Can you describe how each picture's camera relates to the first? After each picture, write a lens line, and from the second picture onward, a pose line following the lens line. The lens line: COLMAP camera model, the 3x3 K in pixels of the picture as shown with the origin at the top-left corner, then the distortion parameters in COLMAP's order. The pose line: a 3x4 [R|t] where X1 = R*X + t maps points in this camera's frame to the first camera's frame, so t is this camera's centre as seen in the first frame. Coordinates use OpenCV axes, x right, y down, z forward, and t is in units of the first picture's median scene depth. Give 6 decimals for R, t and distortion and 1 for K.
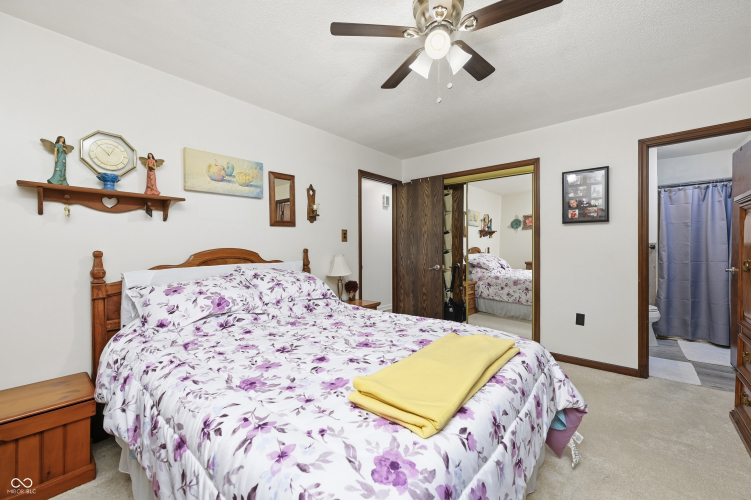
lens RADIAL K [[302.0, 0, 374.7], [0, 302.0, 250.9], [0, 0, 1]] dist [0.000329, -0.000077]
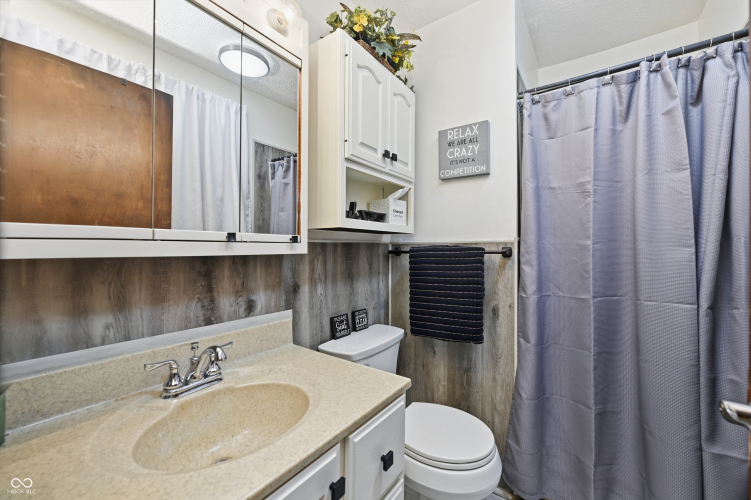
lens RADIAL K [[302.0, 0, 376.1], [0, 302.0, 246.6], [0, 0, 1]] dist [0.000329, -0.000077]
pose [[0.993981, 0.005345, 0.109424, 0.760884], [-0.004010, 0.999915, -0.012416, -0.015817], [-0.109481, 0.011903, 0.993918, 0.683439]]
